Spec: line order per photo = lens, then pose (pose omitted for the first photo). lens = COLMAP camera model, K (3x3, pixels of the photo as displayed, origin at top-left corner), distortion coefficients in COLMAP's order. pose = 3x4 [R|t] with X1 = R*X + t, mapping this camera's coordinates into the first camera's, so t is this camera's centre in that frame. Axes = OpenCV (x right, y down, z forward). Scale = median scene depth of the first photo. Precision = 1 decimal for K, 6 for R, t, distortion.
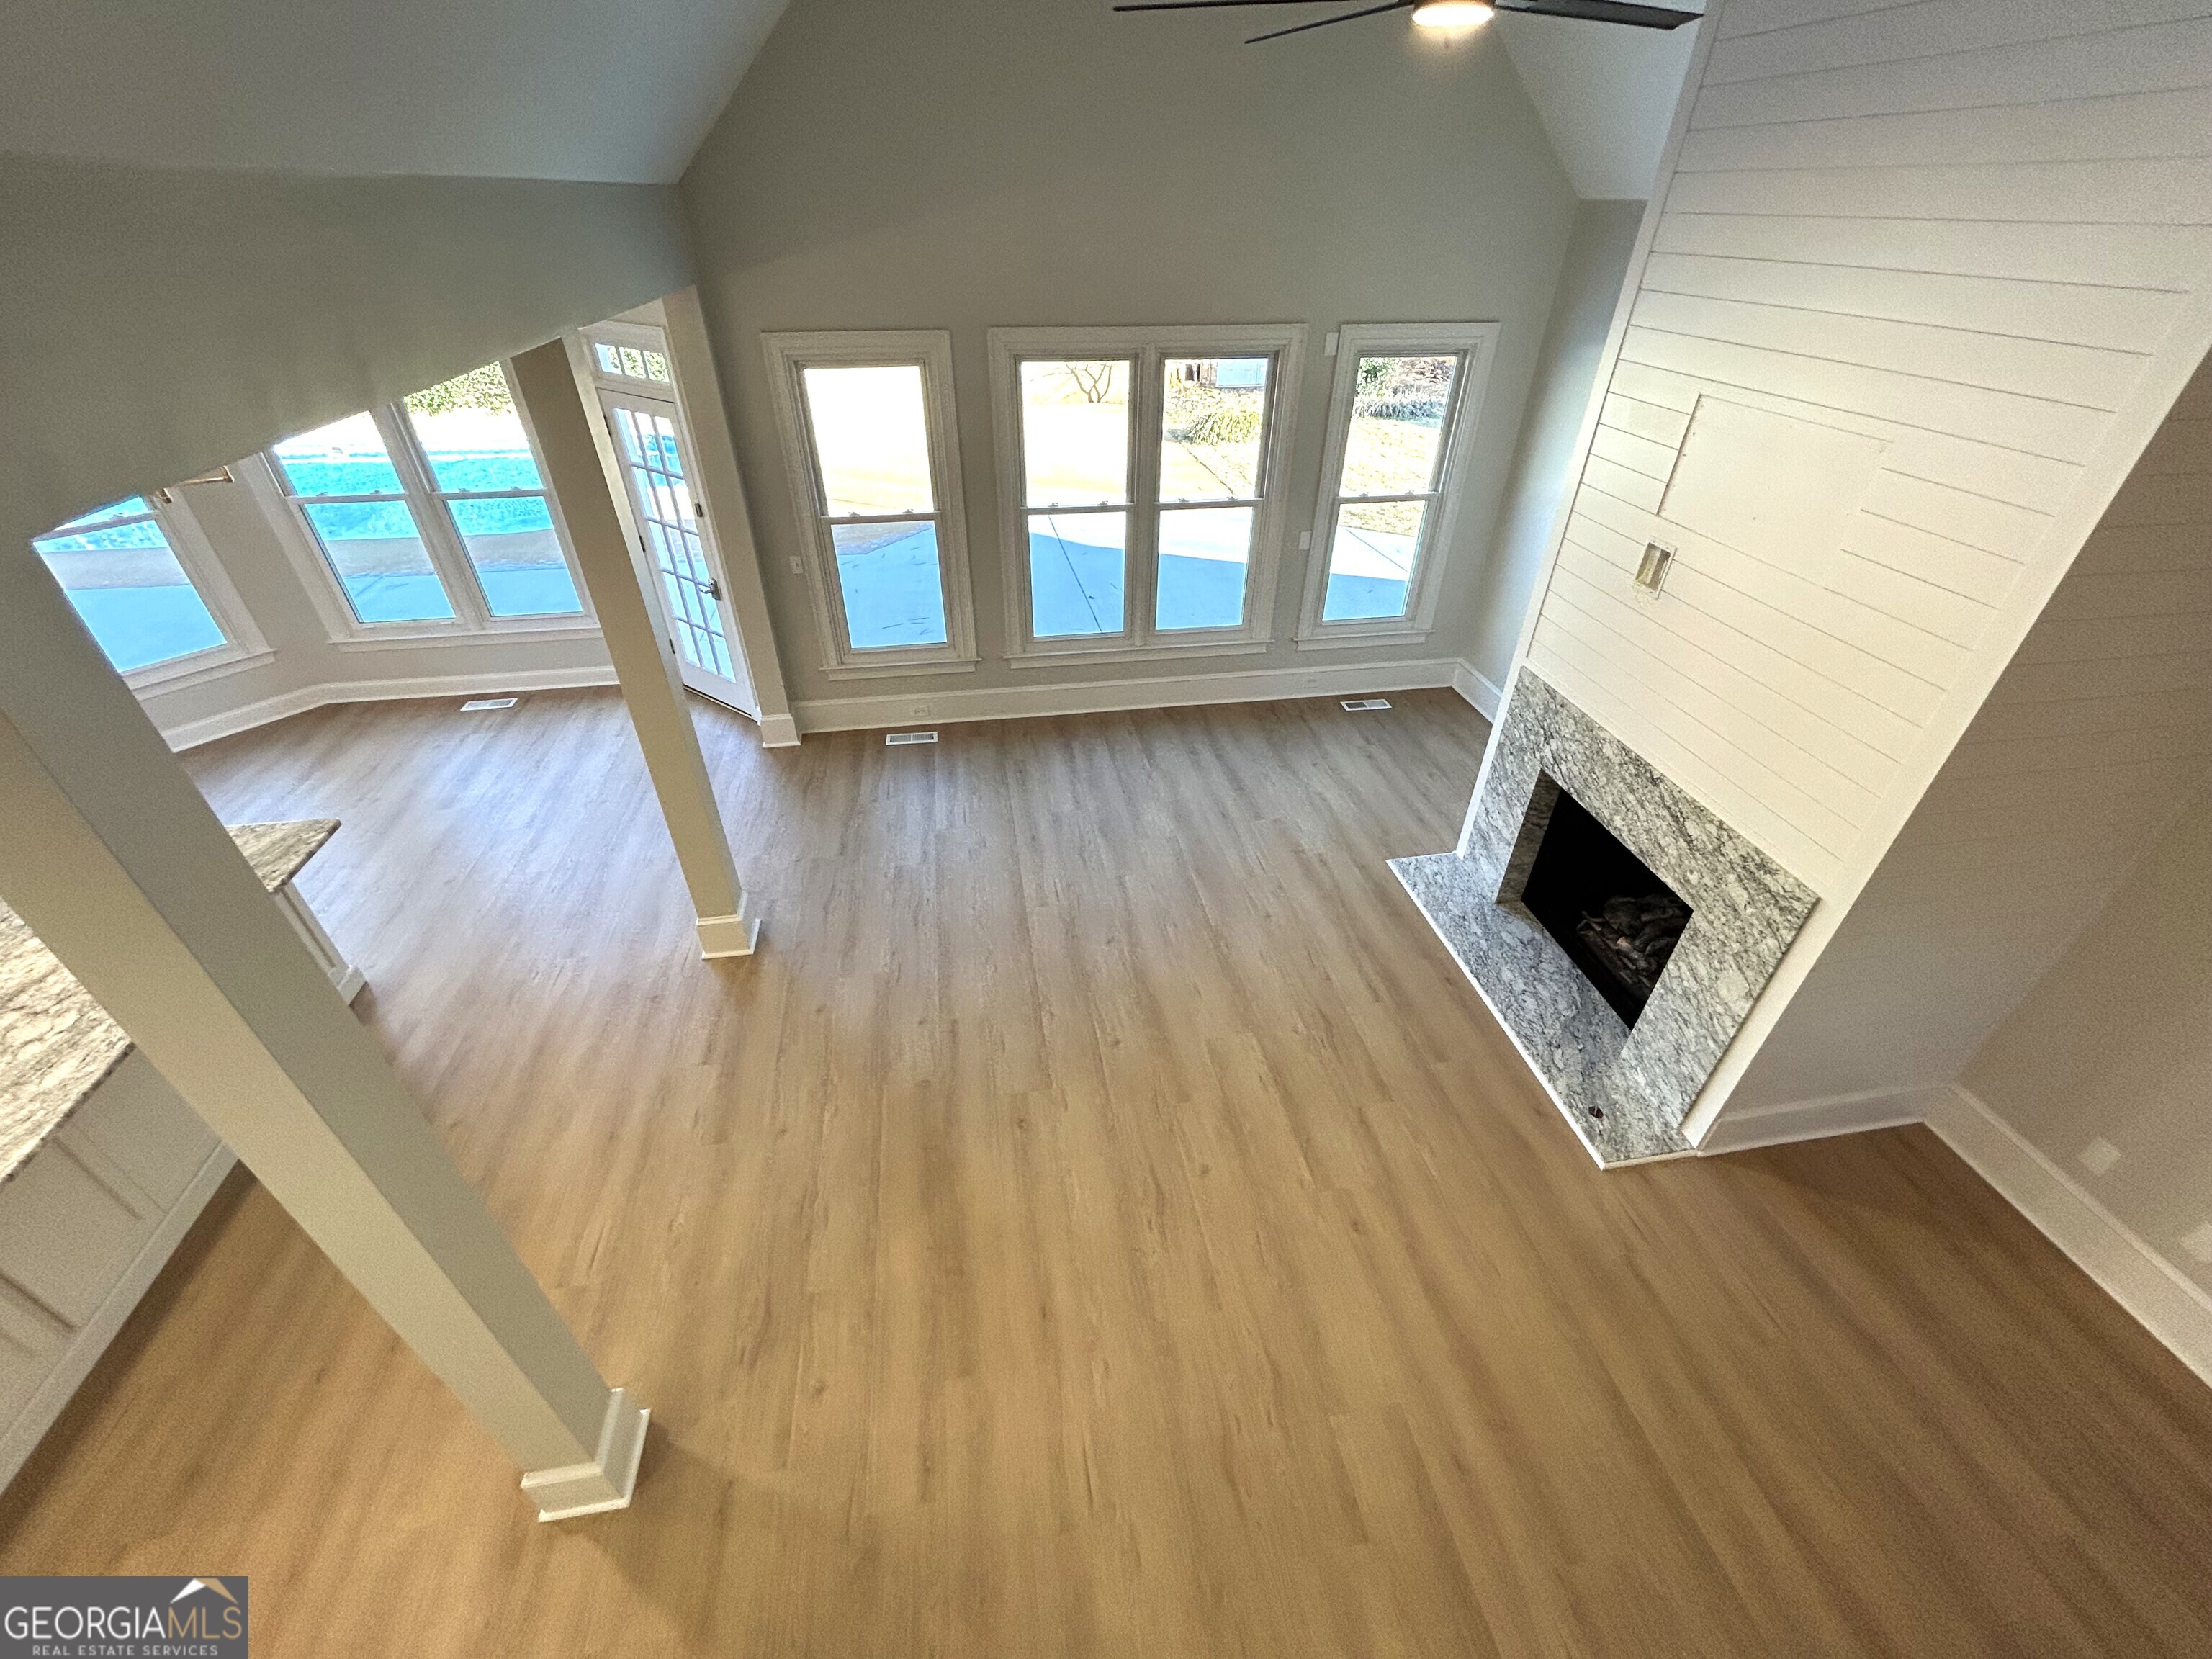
lens RADIAL K [[893.9, 0, 1102.8], [0, 893.9, 828.5], [0, 0, 1]] dist [-0.004502, 0.002026]
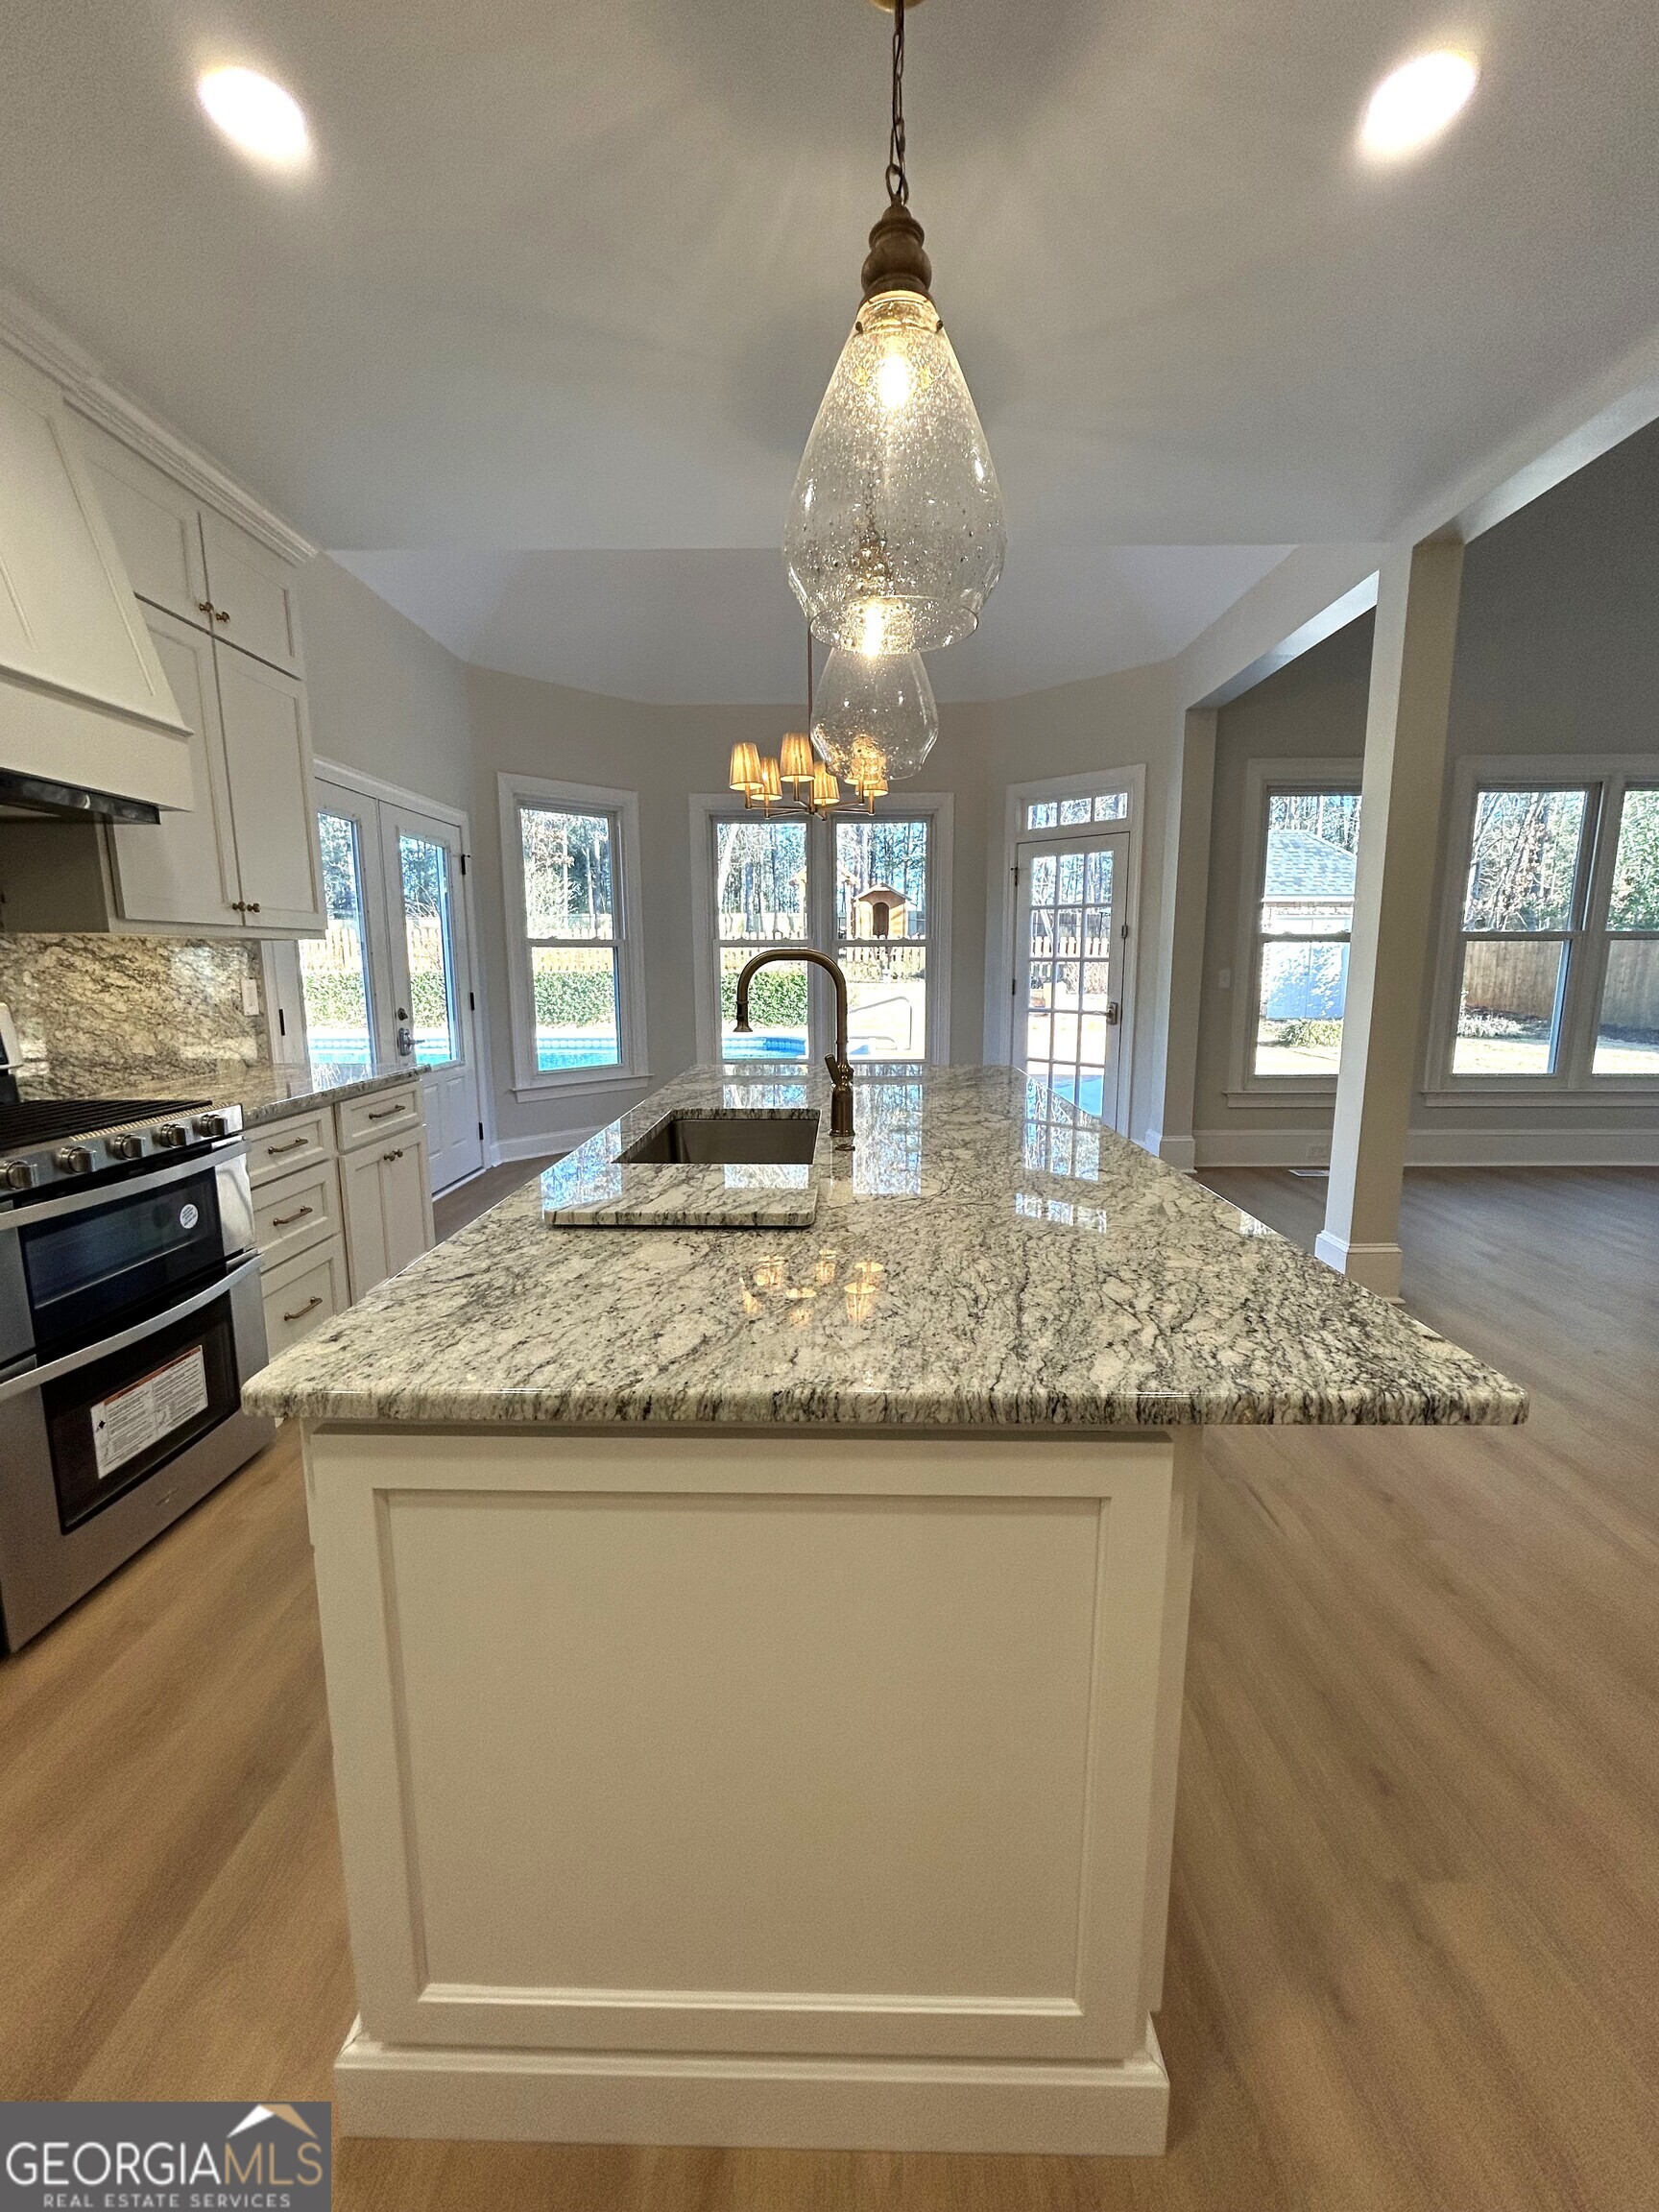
lens RADIAL K [[893.9, 0, 830.7], [0, 893.9, 1101.0], [0, 0, 1]] dist [-0.004502, 0.002026]
pose [[0.984320, 0.019389, -0.175322, -0.750970], [-0.094618, 0.896881, -0.432033, 0.364995], [0.148866, 0.441848, 0.884652, 0.164784]]
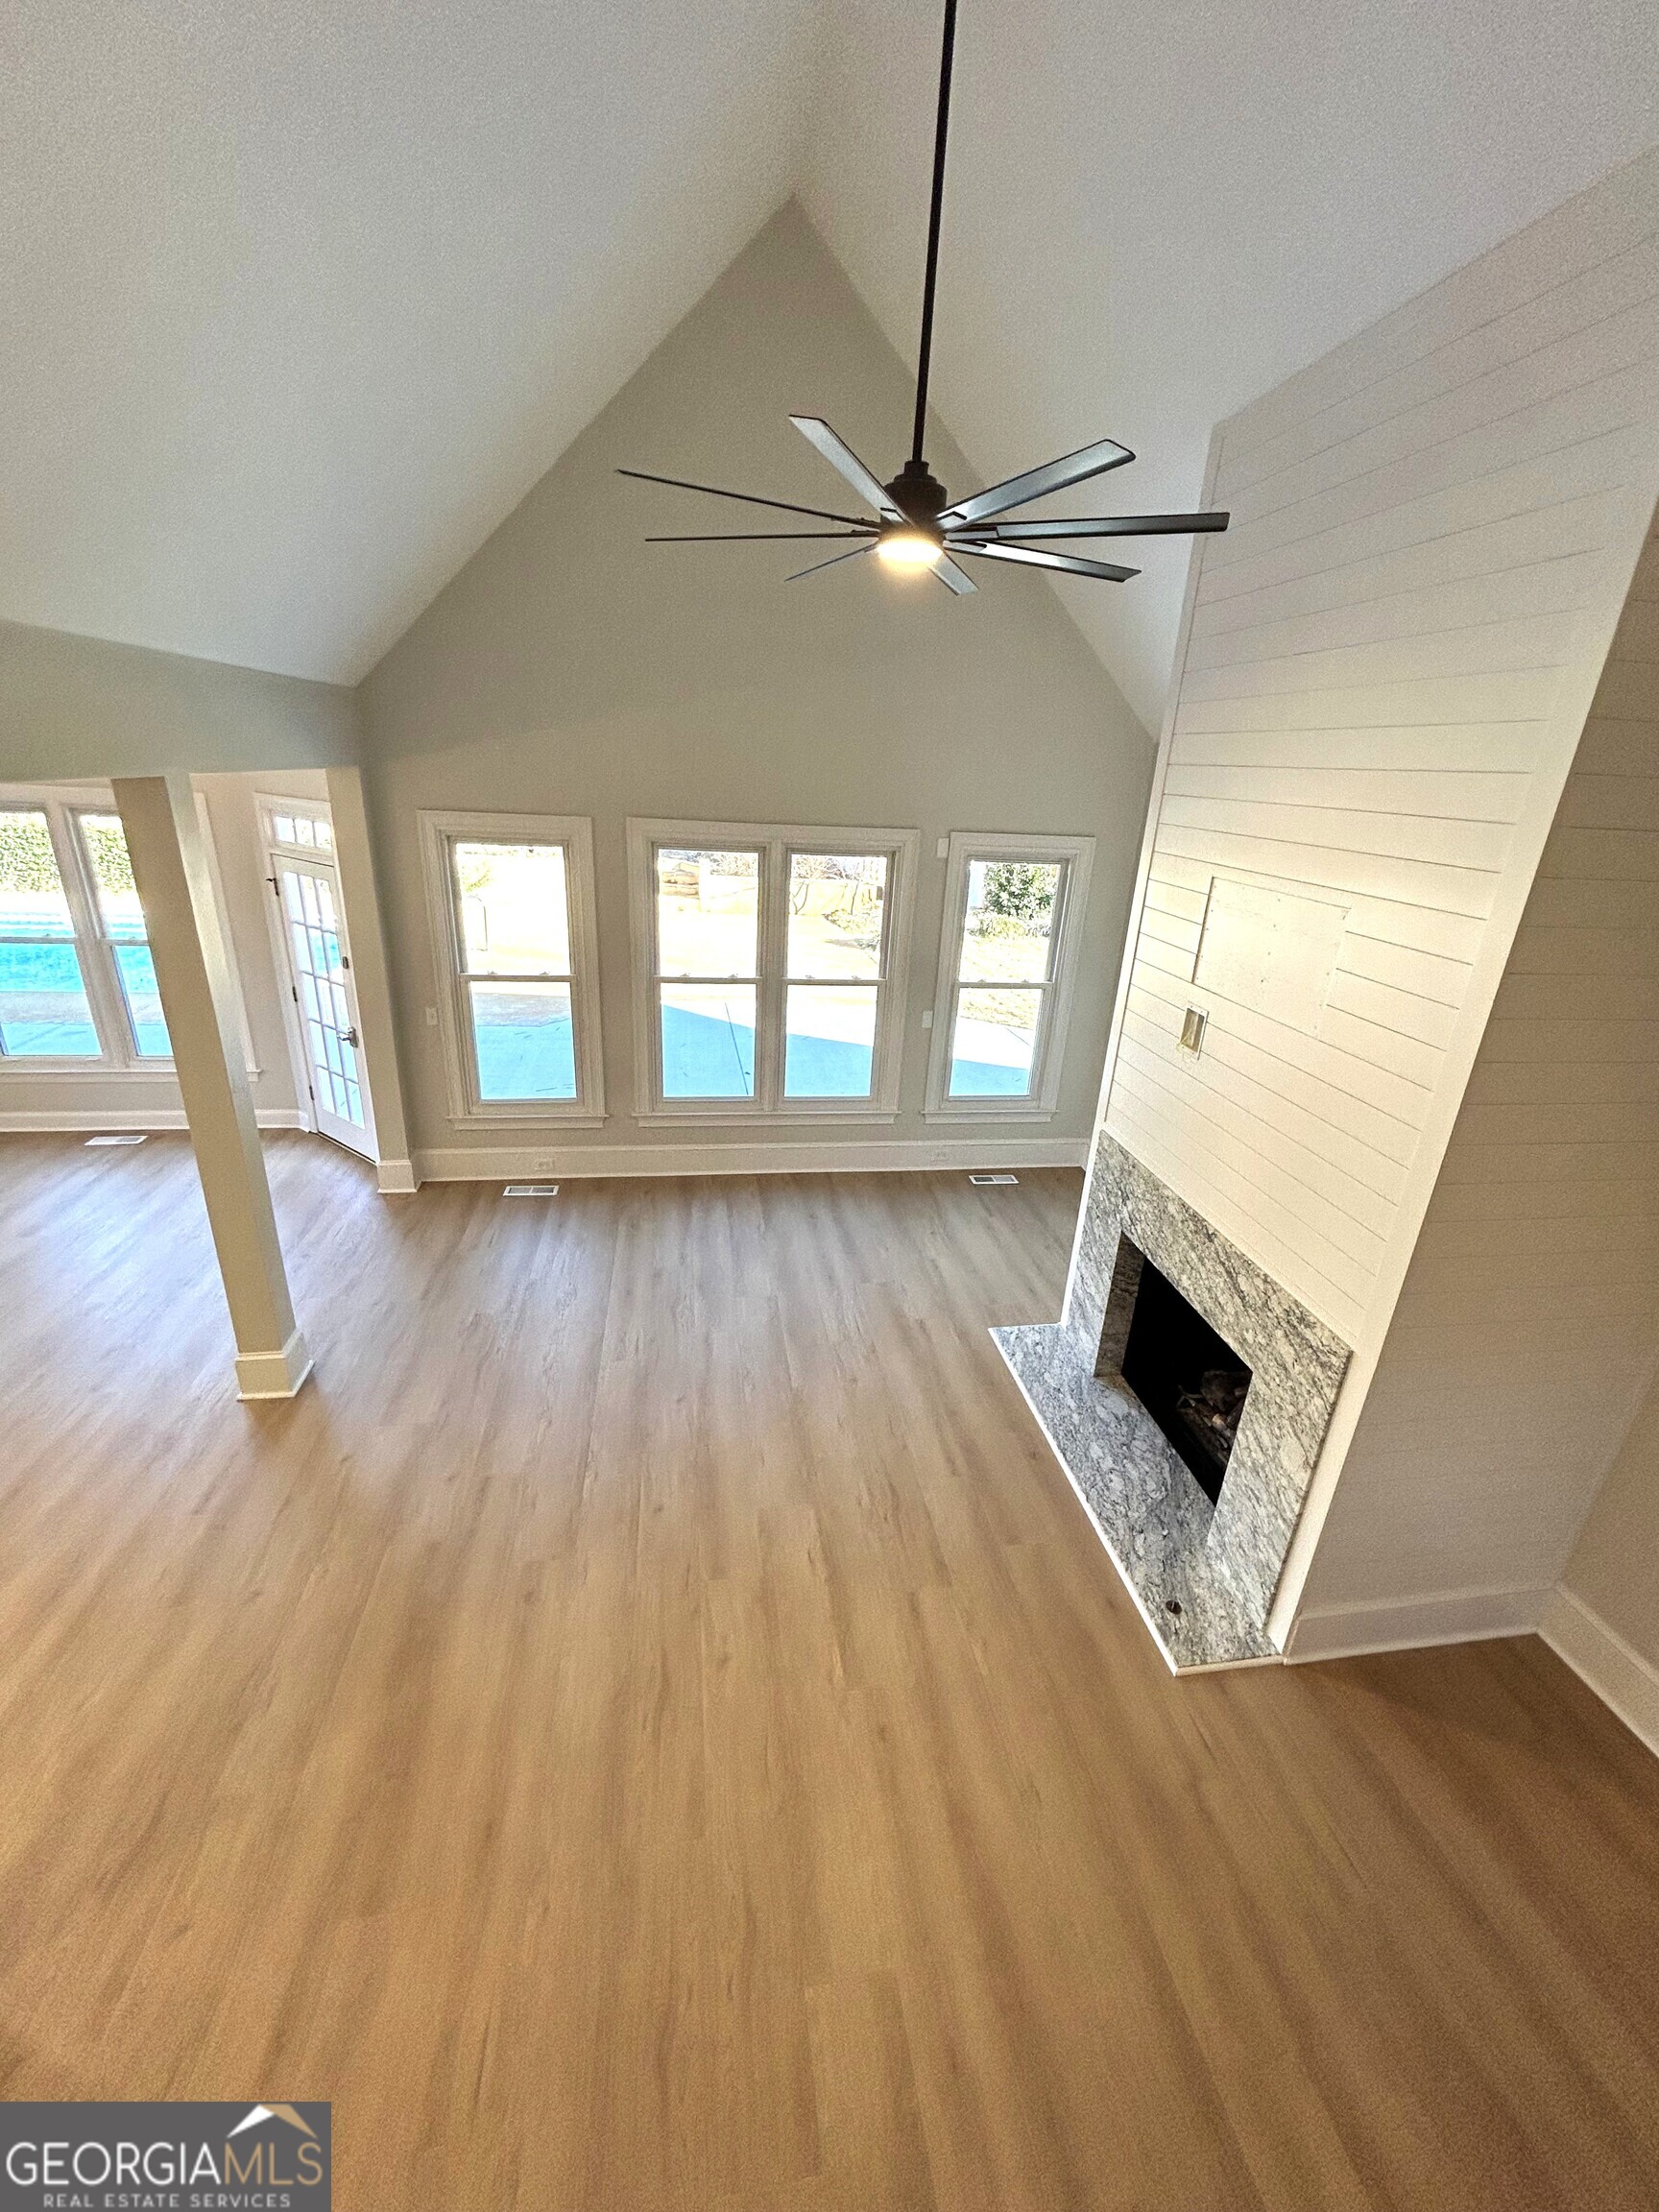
lens RADIAL K [[893.9, 0, 832.0], [0, 893.9, 1102.3], [0, 0, 1]] dist [-0.004502, 0.002026]
pose [[0.998968, 0.044028, 0.011146, 0.145911], [-0.039869, 0.967668, -0.249055, 0.052741], [-0.021751, 0.248354, 0.968425, 0.011156]]
